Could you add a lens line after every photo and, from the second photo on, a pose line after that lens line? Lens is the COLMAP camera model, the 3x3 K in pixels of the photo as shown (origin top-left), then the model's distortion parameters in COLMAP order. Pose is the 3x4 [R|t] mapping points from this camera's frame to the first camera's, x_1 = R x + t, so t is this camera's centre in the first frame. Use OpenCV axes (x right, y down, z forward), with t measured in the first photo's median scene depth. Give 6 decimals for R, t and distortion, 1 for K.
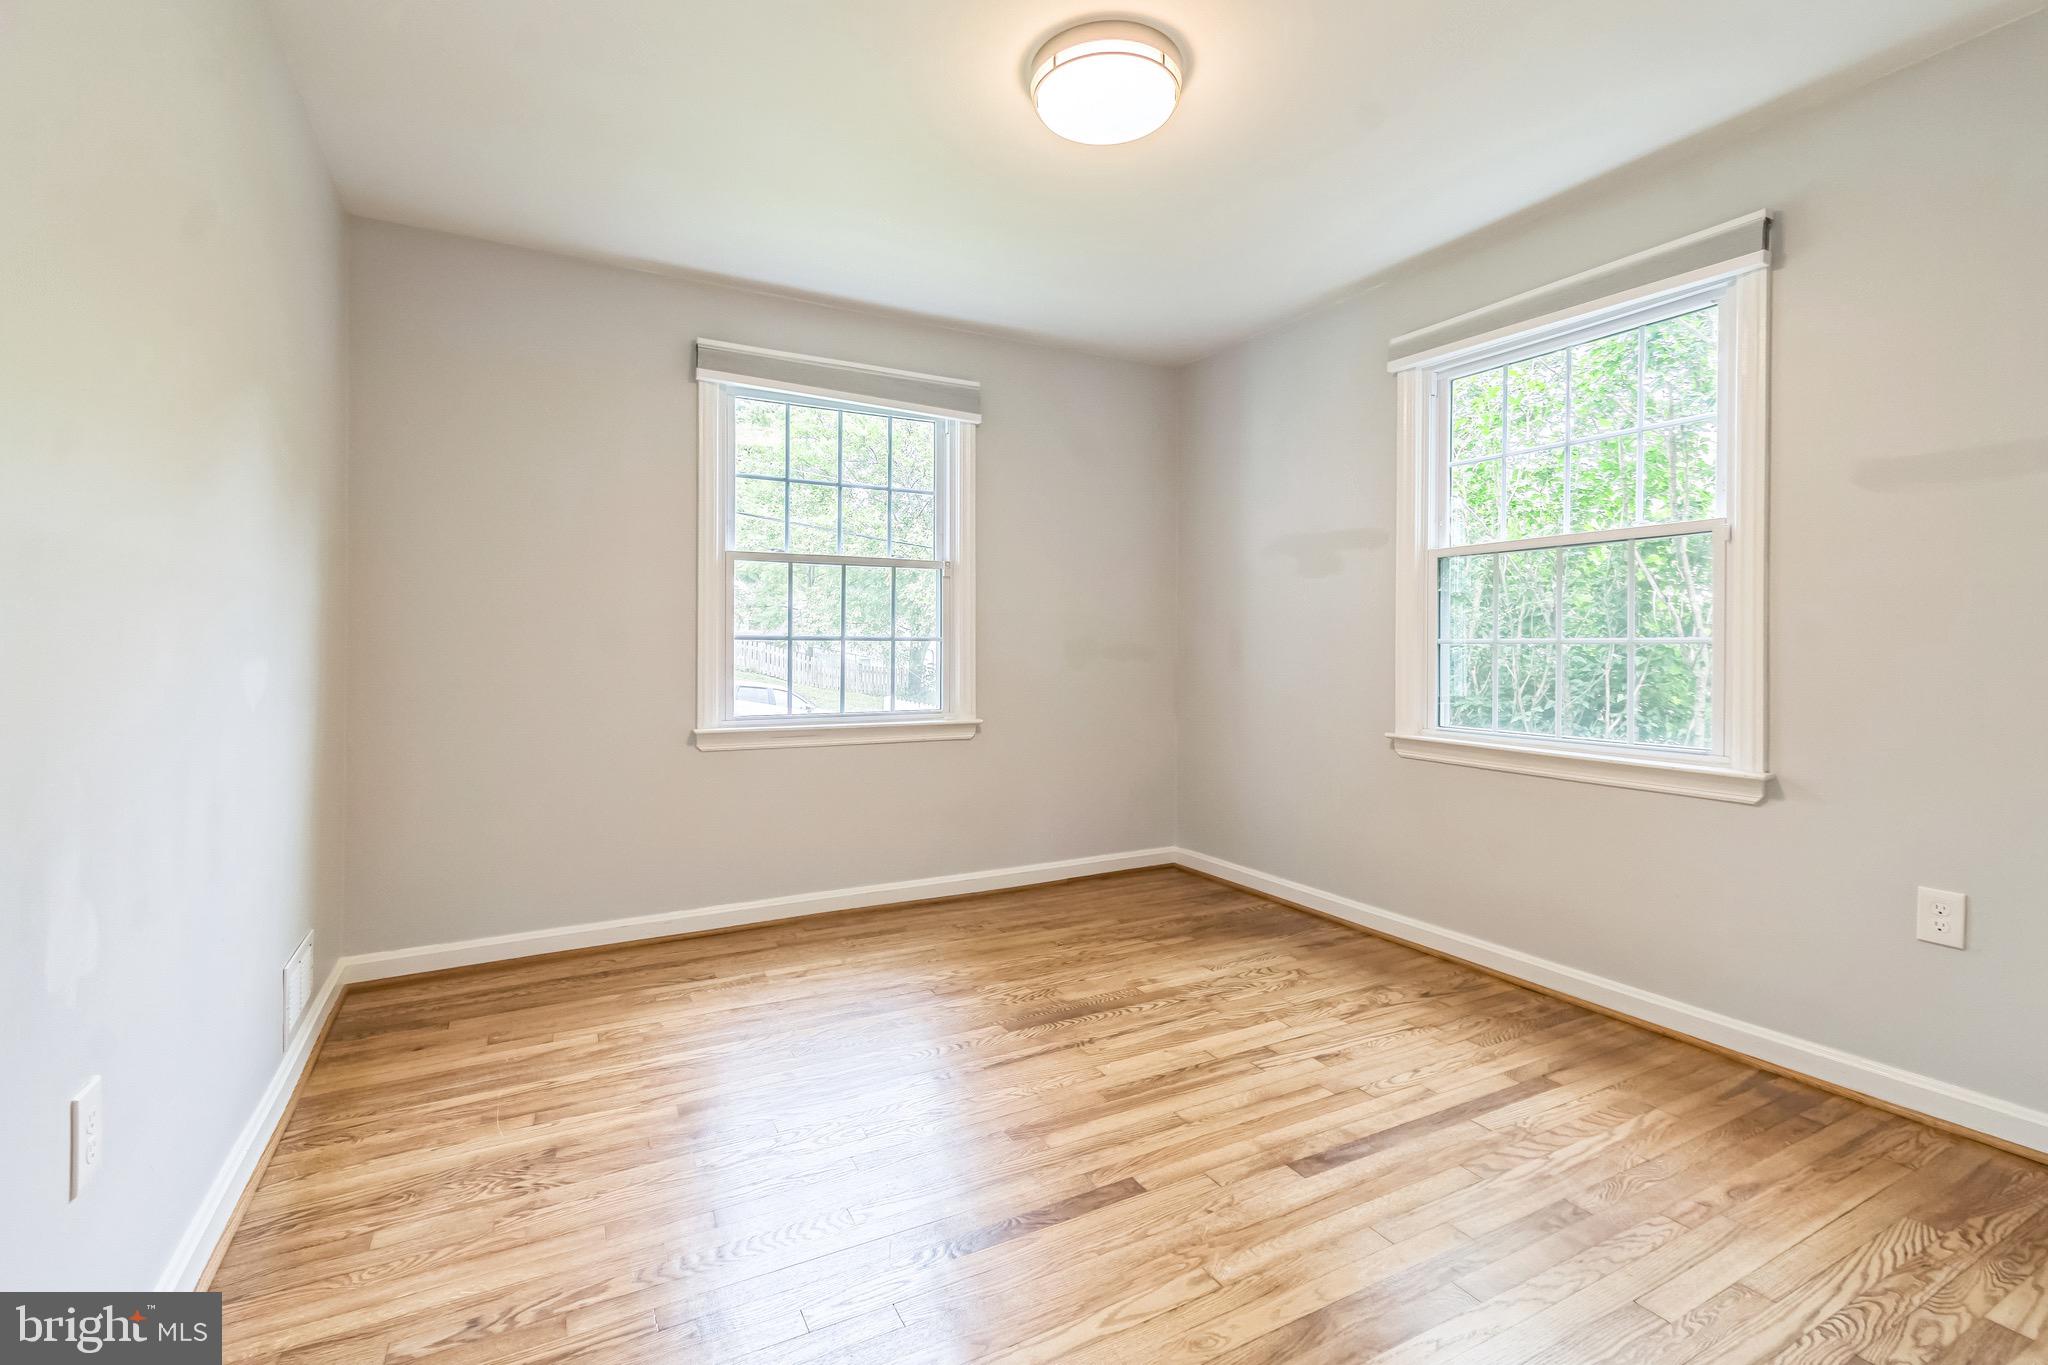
lens RADIAL K [[916.1, 0, 1034.7], [0, 916.1, 637.6], [0, 0, 1]] dist [-0.002563, -0.001738]
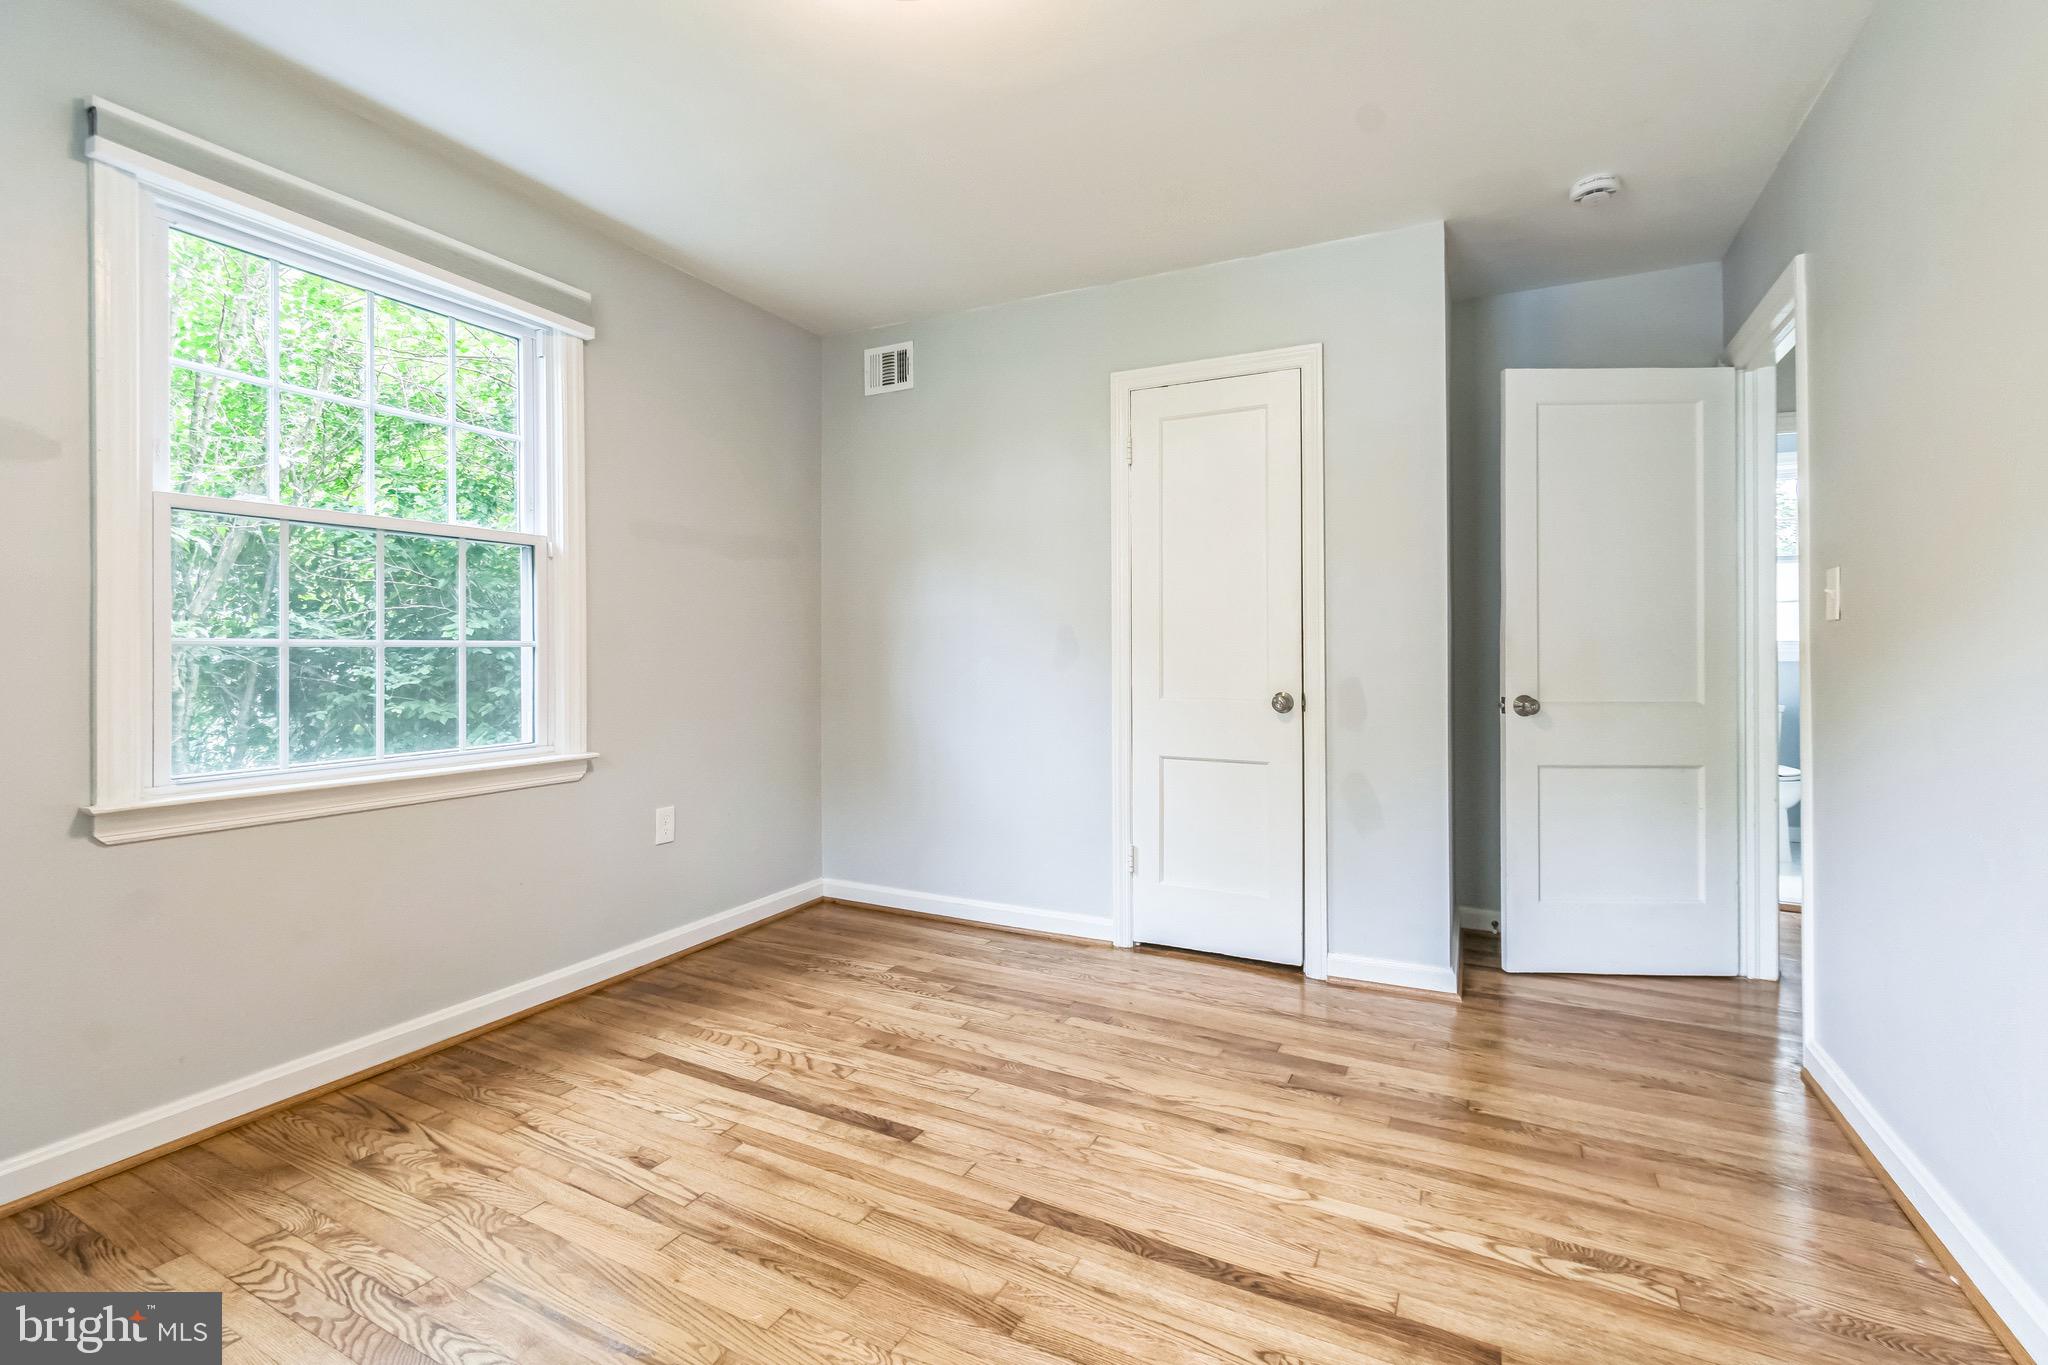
lens RADIAL K [[916.1, 0, 1023.9], [0, 916.1, 664.2], [0, 0, 1]] dist [-0.002563, -0.001738]
pose [[-0.560104, -0.017469, 0.828238, -0.542041], [-0.007860, 0.999845, 0.015773, 0.008088], [-0.828385, 0.002324, -0.560154, 1.215605]]
